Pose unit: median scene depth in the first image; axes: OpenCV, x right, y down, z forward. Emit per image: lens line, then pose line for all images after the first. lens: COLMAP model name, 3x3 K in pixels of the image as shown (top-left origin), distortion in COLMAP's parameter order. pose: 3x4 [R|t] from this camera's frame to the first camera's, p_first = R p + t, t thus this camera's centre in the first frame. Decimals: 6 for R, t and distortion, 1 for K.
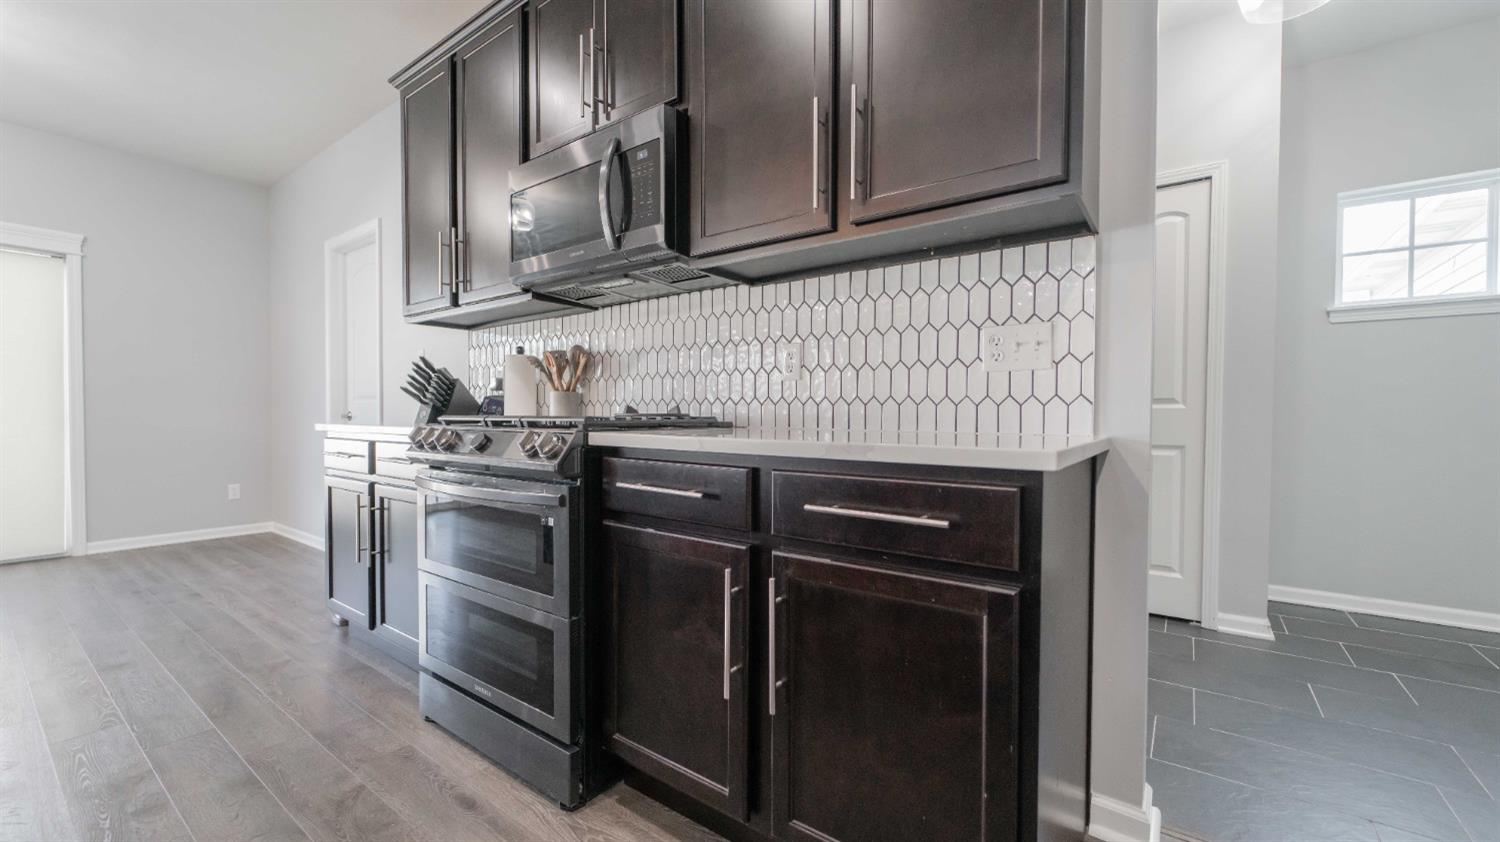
lens RADIAL K [[597.3, 0, 752.5], [0, 597.3, 427.4], [0, 0, 1]] dist [0.000792, -0.000364]
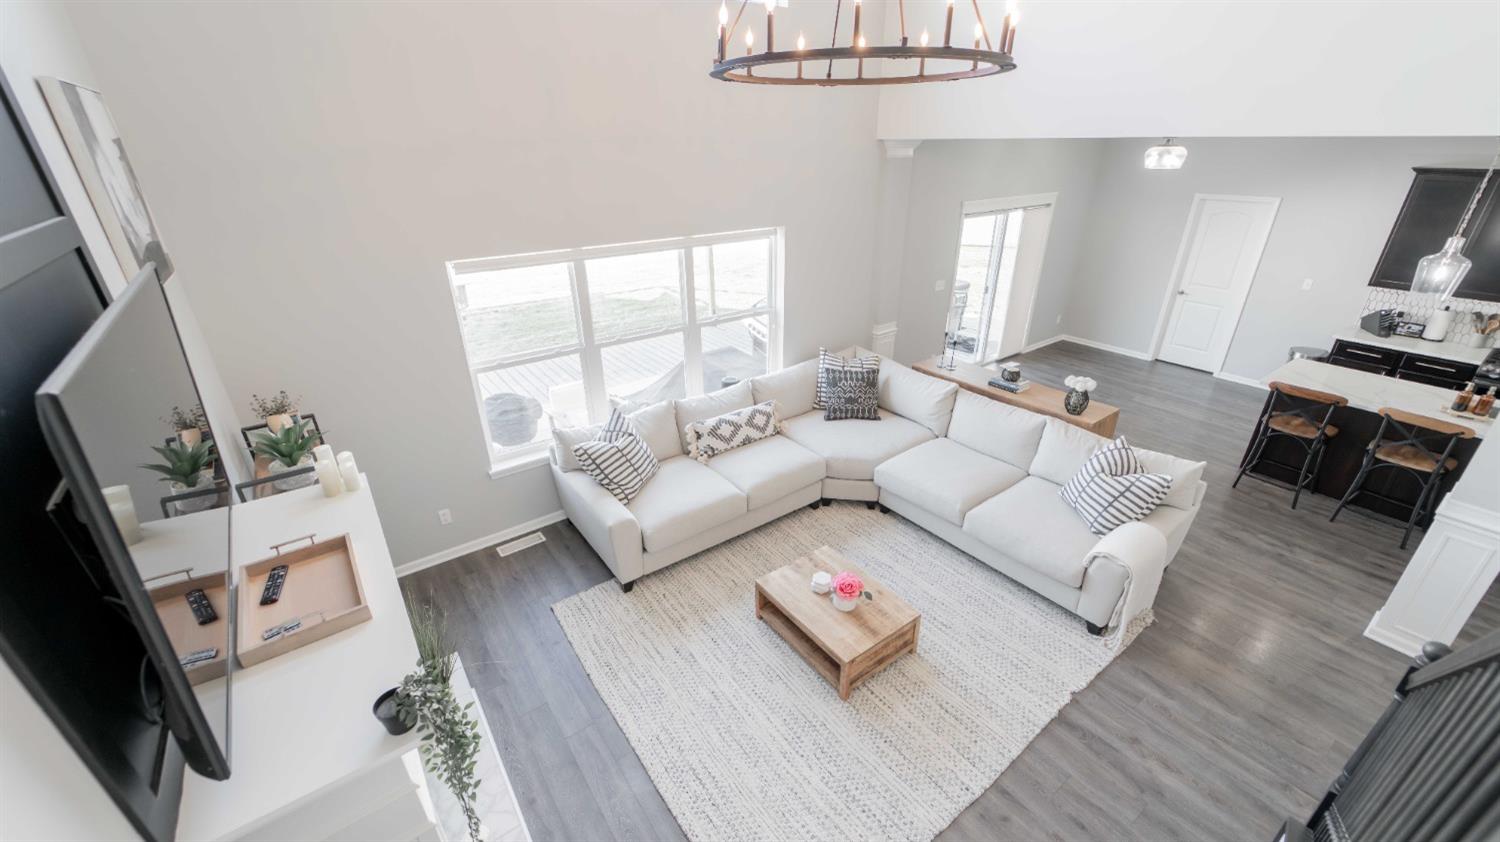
lens RADIAL K [[597.3, 0, 752.5], [0, 597.3, 427.4], [0, 0, 1]] dist [0.000792, -0.000364]
pose [[0.951472, 0.122259, -0.282406, -2.183431], [0.008106, 0.907420, 0.420148, -0.688497], [0.307628, -0.402048, 0.862393, -1.917024]]
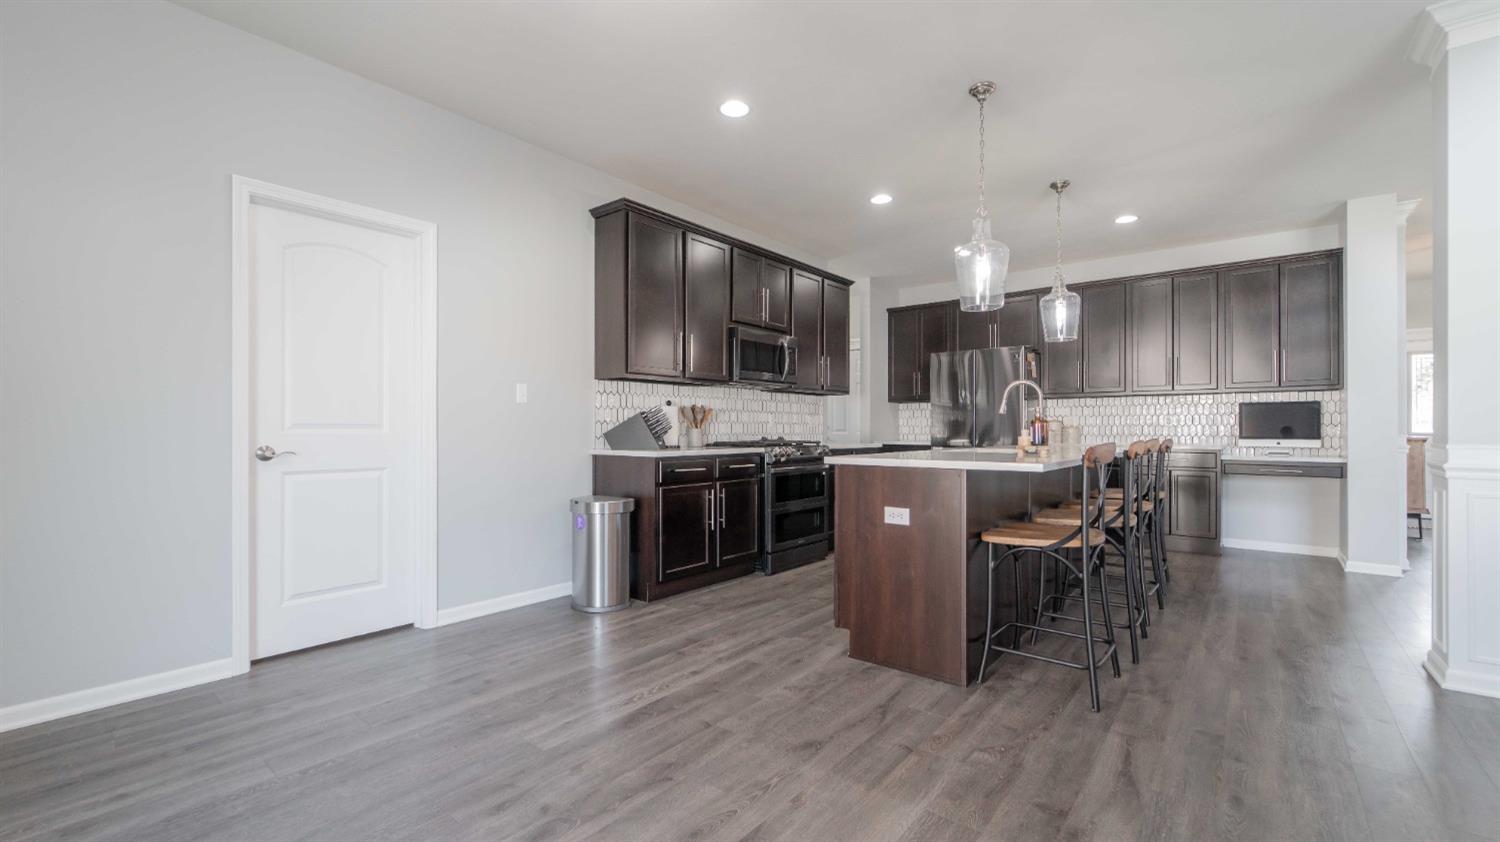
lens RADIAL K [[619.6, 0, 754.0], [0, 619.6, 426.5], [0, 0, 1]] dist [0.001457, -0.000266]
pose [[0.053802, -0.001899, 0.998550, -2.103161], [0.020278, 0.999794, 0.000808, -0.060919], [-0.998346, 0.020205, 0.053830, 0.672178]]
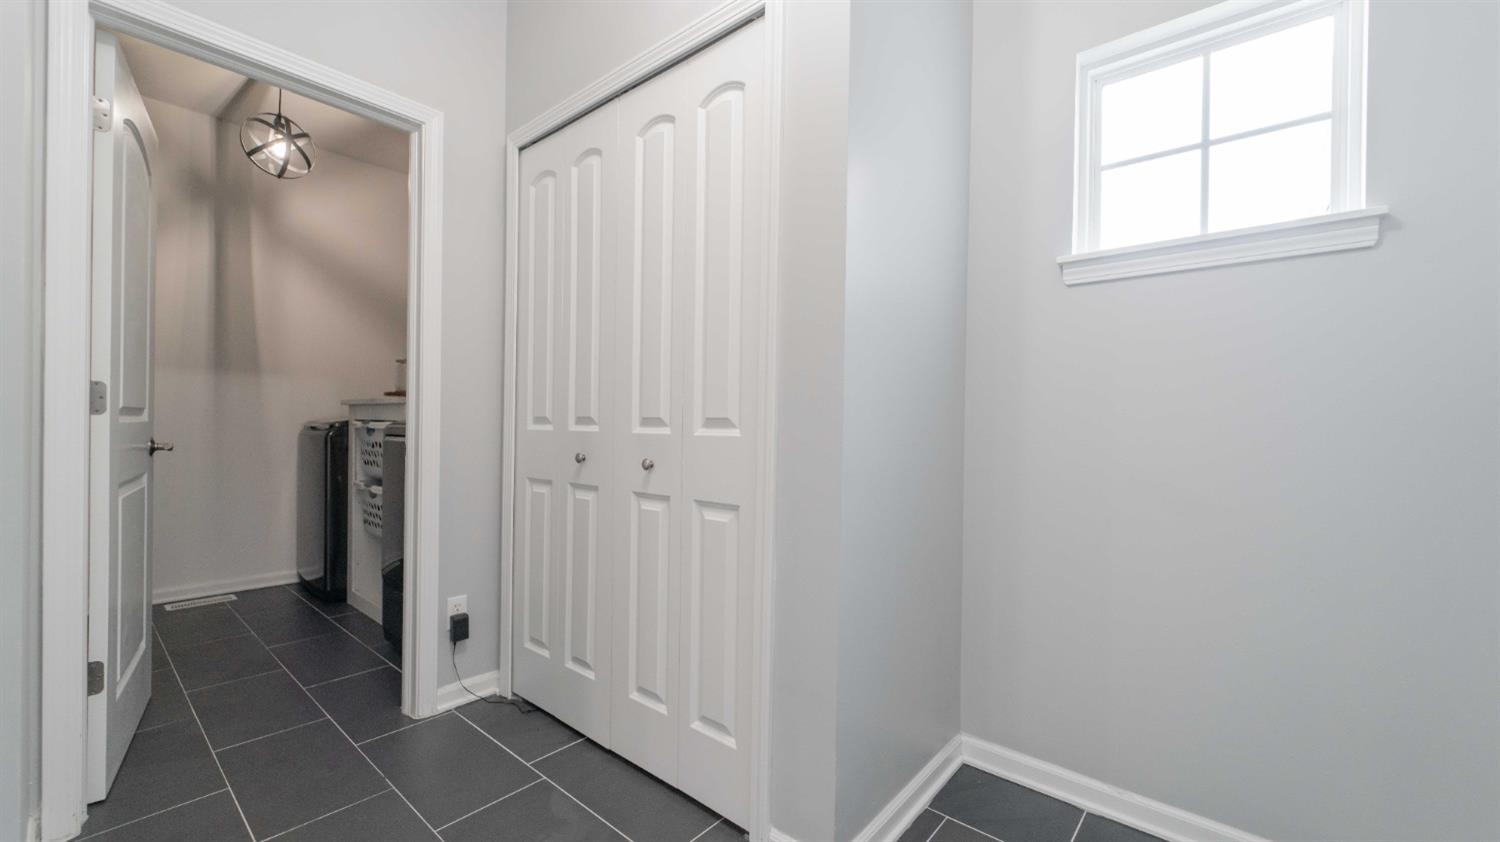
lens RADIAL K [[597.3, 0, 752.5], [0, 597.3, 427.4], [0, 0, 1]] dist [0.000792, -0.000364]
pose [[0.996953, 0.002933, -0.077944, 0.809670], [-0.004104, 0.999881, -0.014872, -0.033766], [0.077891, 0.015146, 0.996847, 0.470022]]
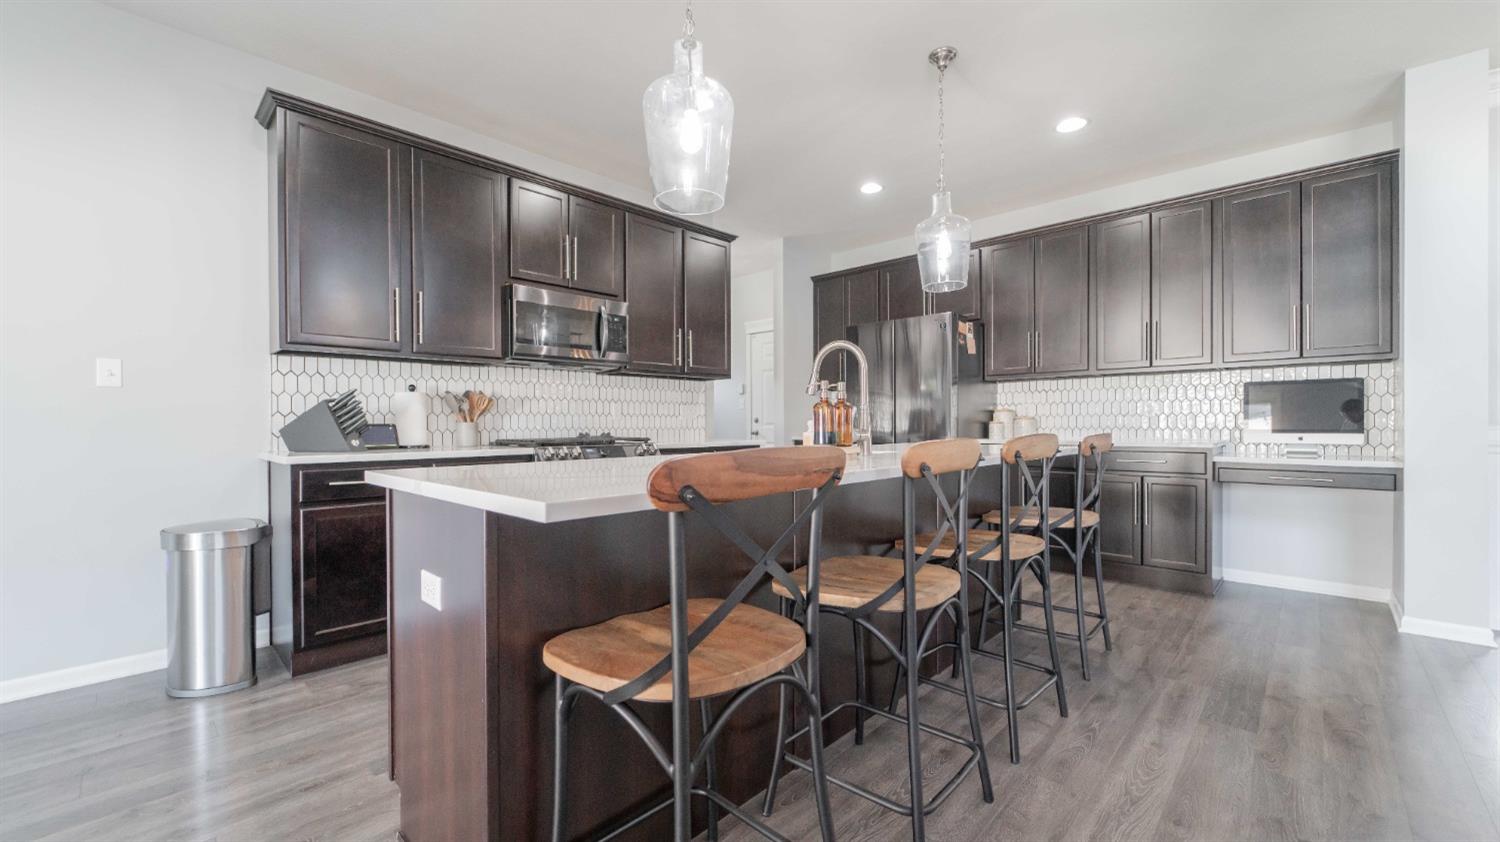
lens RADIAL K [[597.3, 0, 752.5], [0, 597.3, 427.4], [0, 0, 1]] dist [0.000792, -0.000364]
pose [[0.128344, -0.011909, 0.991658, -1.523360], [0.025839, 0.999629, 0.008660, -0.040583], [-0.991393, 0.024512, 0.128604, 0.152842]]
